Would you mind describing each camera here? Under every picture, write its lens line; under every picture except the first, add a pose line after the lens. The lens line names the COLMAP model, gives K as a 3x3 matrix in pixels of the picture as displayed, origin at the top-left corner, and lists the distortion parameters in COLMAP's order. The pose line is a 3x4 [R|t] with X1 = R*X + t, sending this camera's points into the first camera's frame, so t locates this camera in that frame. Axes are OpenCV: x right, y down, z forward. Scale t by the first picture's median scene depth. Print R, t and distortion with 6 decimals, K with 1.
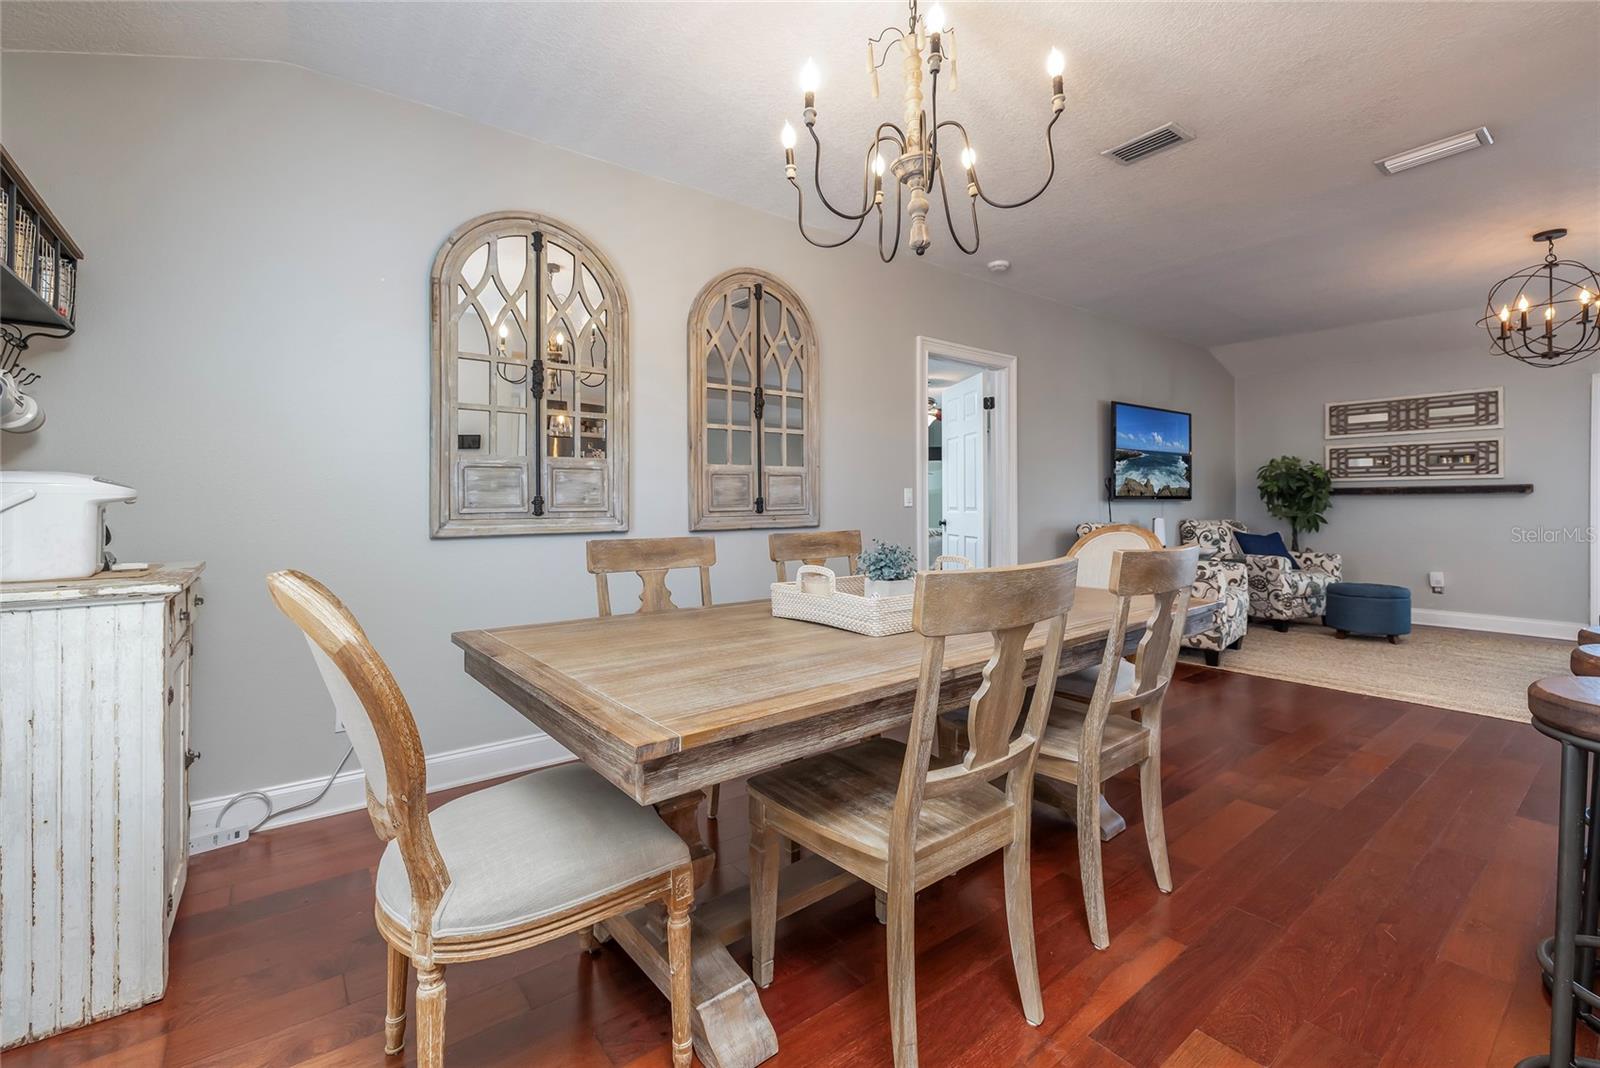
lens RADIAL K [[697.8, 0, 800.0], [0, 697.8, 534.0], [0, 0, 1]] dist [-0.018112, 0.000198]
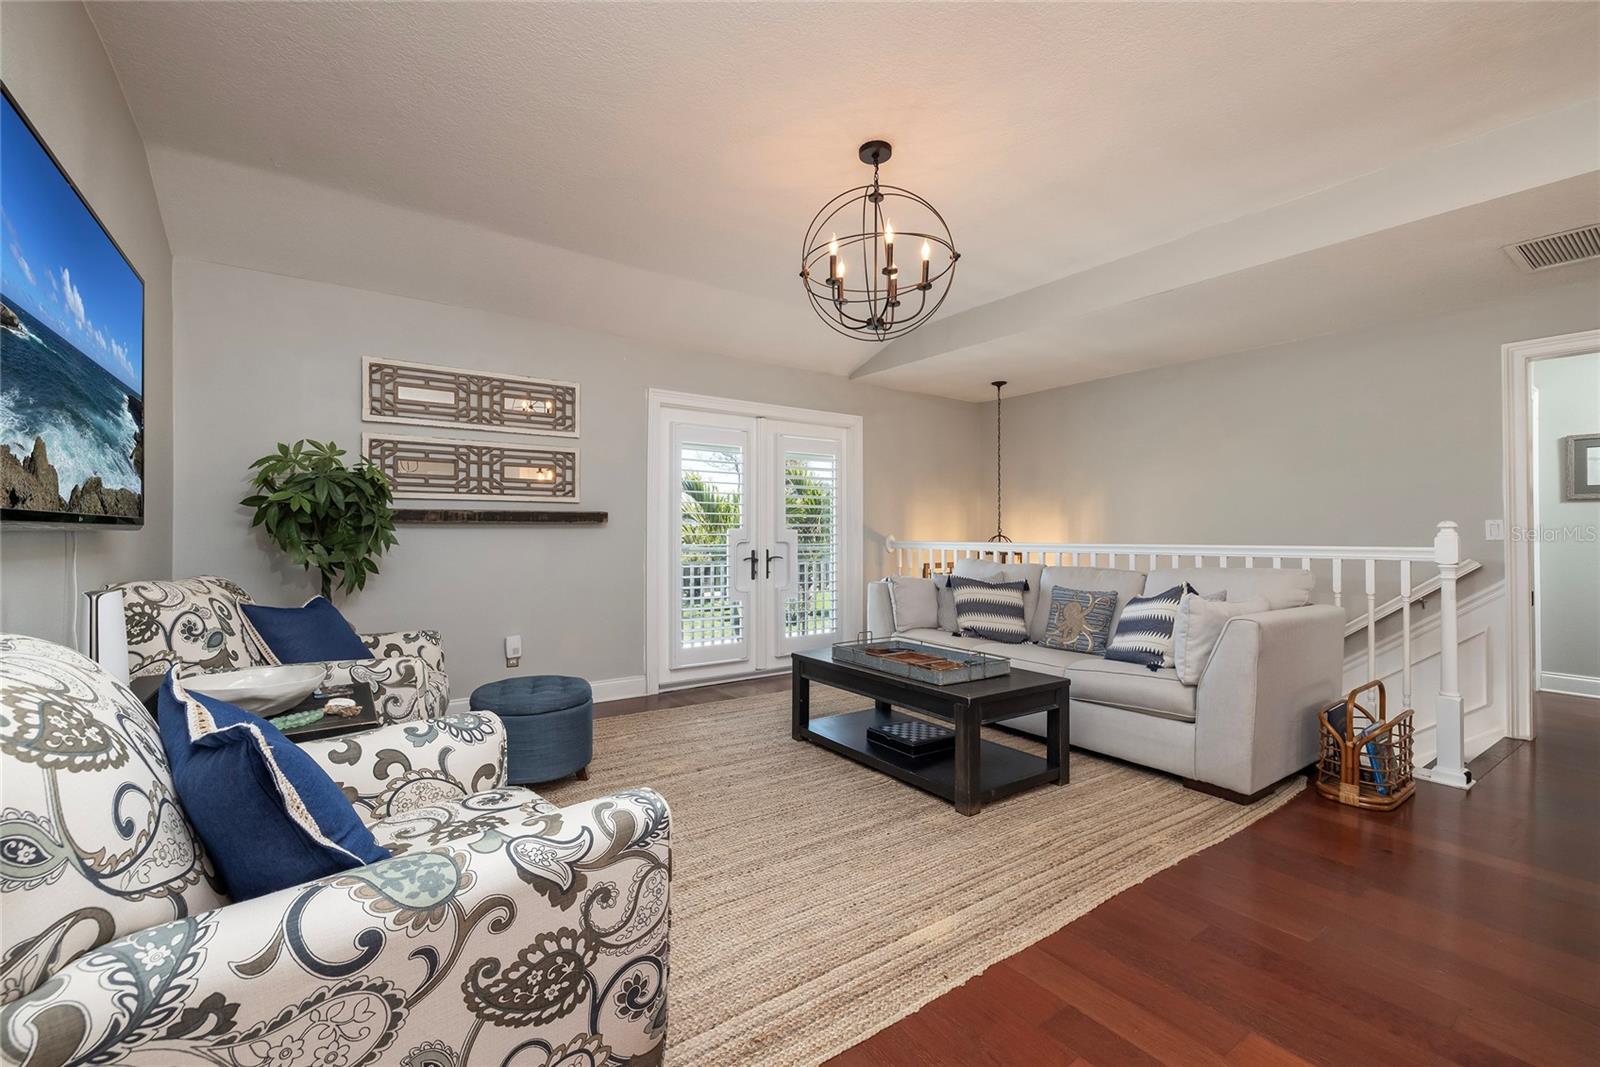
lens RADIAL K [[697.8, 0, 800.0], [0, 697.8, 533.5], [0, 0, 1]] dist [-0.018112, 0.000198]
pose [[0.058748, 0.002451, 0.998270, 0.244286], [0.045232, 0.998963, -0.005114, -0.030120], [-0.997248, 0.045454, 0.058576, 0.664430]]
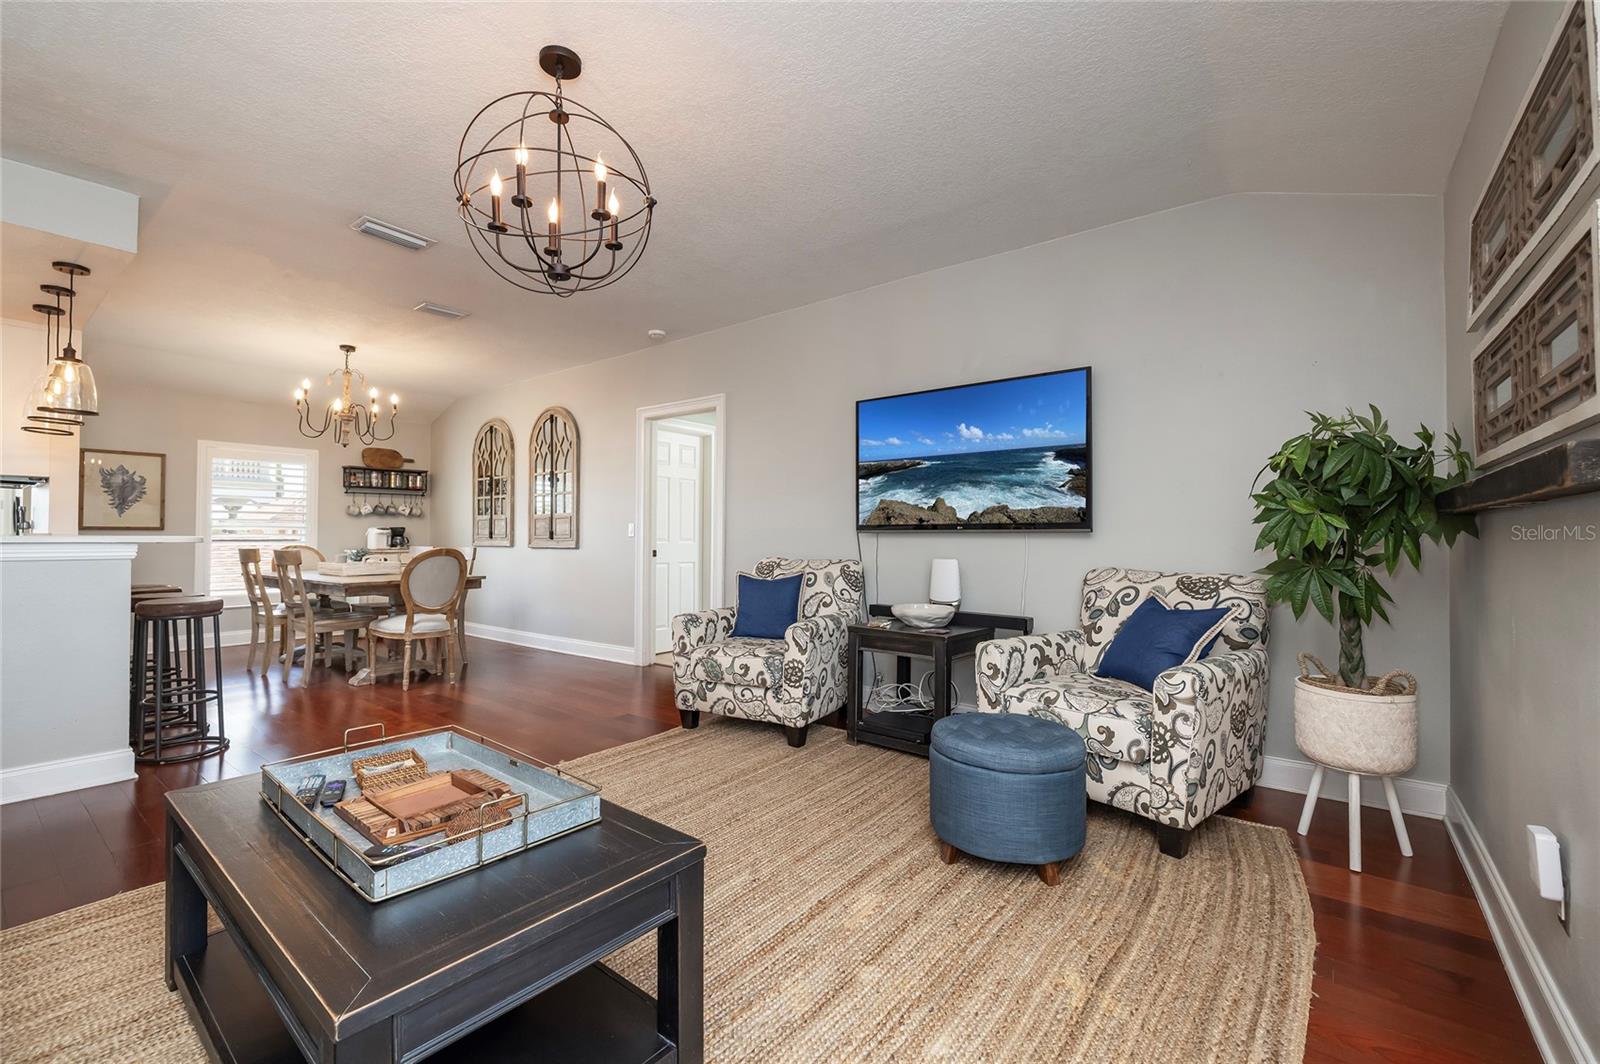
lens RADIAL K [[662.6, 0, 800.0], [0, 662.6, 532.0], [0, 0, 1]] dist [0.000079, 0.000013]
pose [[0.228206, 0.002335, -0.973610, 0.996994], [-0.047006, 0.998857, -0.008622, -0.036205], [0.972478, 0.047733, 0.228055, 0.698303]]
